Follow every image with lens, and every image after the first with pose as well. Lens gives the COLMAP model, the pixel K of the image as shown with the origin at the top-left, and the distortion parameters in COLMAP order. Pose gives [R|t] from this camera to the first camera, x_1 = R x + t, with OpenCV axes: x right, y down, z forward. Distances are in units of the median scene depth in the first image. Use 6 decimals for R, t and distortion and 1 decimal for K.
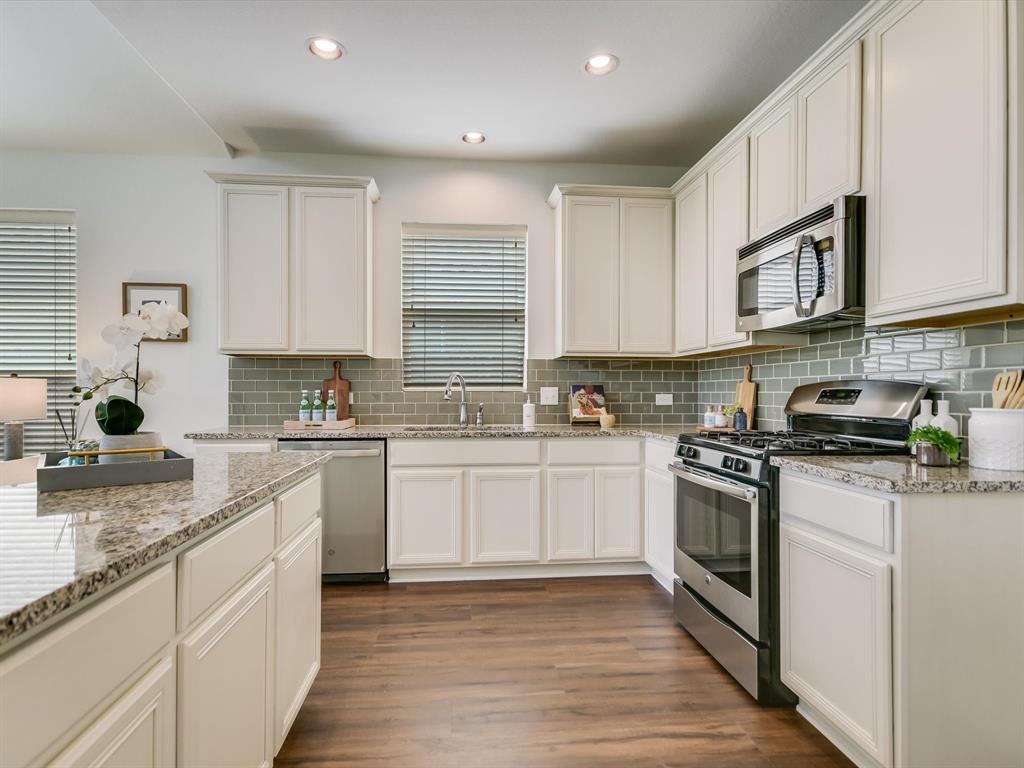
lens RADIAL K [[562.3, 0, 508.4], [0, 562.3, 391.2], [0, 0, 1]] dist [-0.003407, 0.003035]
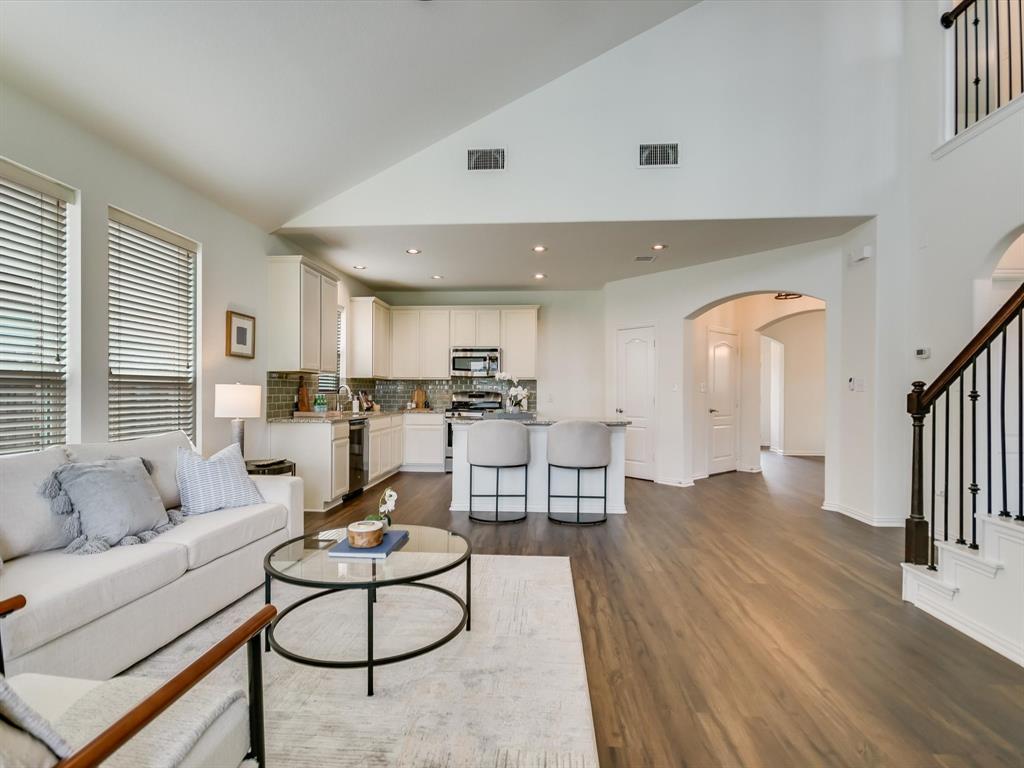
lens RADIAL K [[562.3, 0, 501.4], [0, 562.3, 389.8], [0, 0, 1]] dist [-0.003407, 0.003035]
pose [[0.155161, 0.004944, 0.987877, -1.928591], [-0.002787, 0.999986, -0.004567, -0.008114], [-0.987885, -0.002045, 0.155172, 0.192945]]
